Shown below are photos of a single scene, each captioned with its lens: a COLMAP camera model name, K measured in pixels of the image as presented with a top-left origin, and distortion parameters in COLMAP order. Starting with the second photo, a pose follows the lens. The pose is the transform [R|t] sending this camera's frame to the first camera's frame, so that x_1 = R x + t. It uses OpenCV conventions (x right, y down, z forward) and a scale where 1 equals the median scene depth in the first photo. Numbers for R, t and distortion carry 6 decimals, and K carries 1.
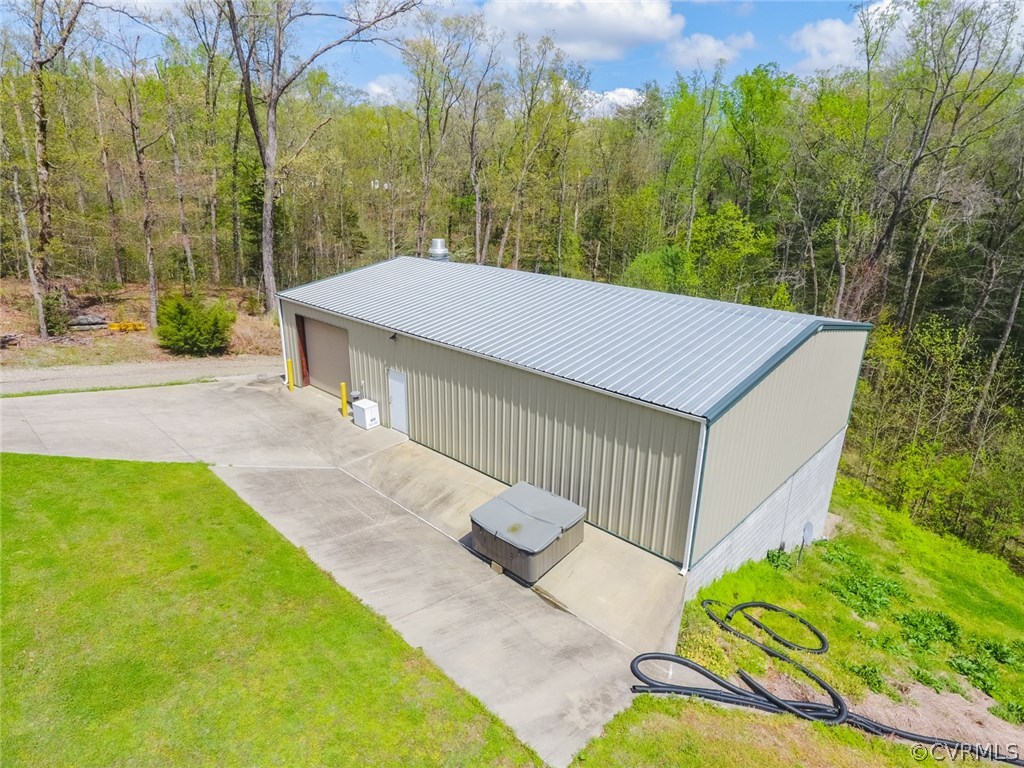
lens RADIAL K [[600.2, 0, 512.8], [0, 600.2, 385.3], [0, 0, 1]] dist [-0.001920, 0.002892]
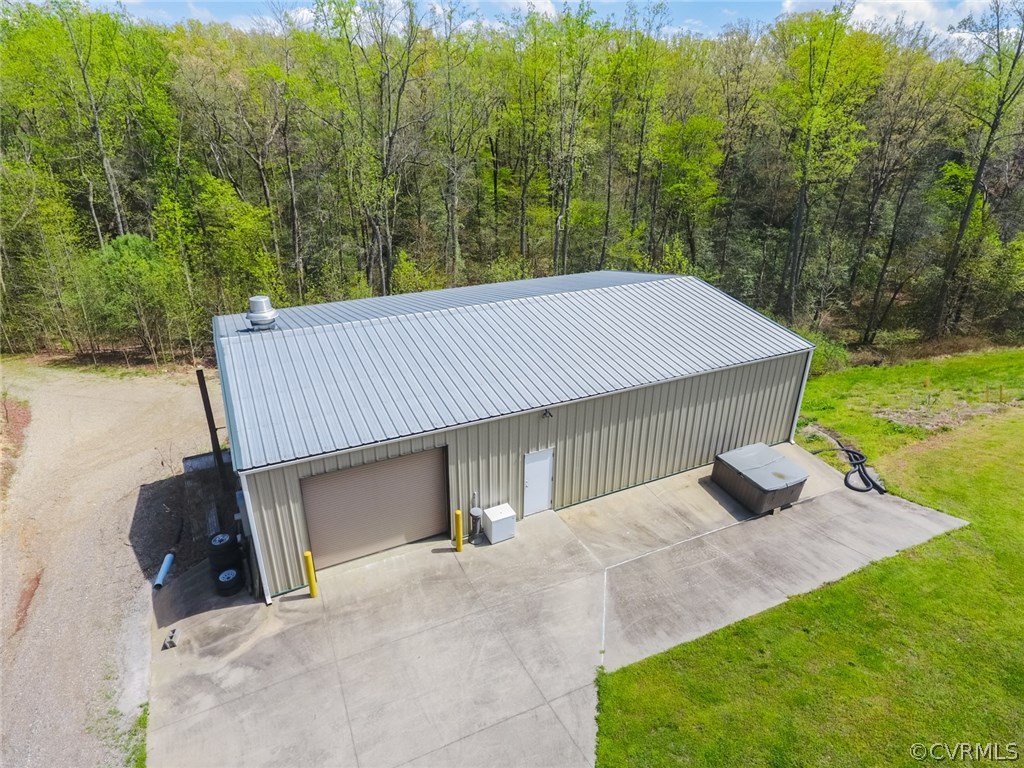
lens RADIAL K [[600.2, 0, 509.8], [0, 600.2, 384.3], [0, 0, 1]] dist [-0.001920, 0.002892]
pose [[0.356942, -0.399555, 0.844362, -1.076359], [0.304960, 0.904223, 0.298964, -0.456161], [-0.882945, 0.150784, 0.444604, 0.764098]]
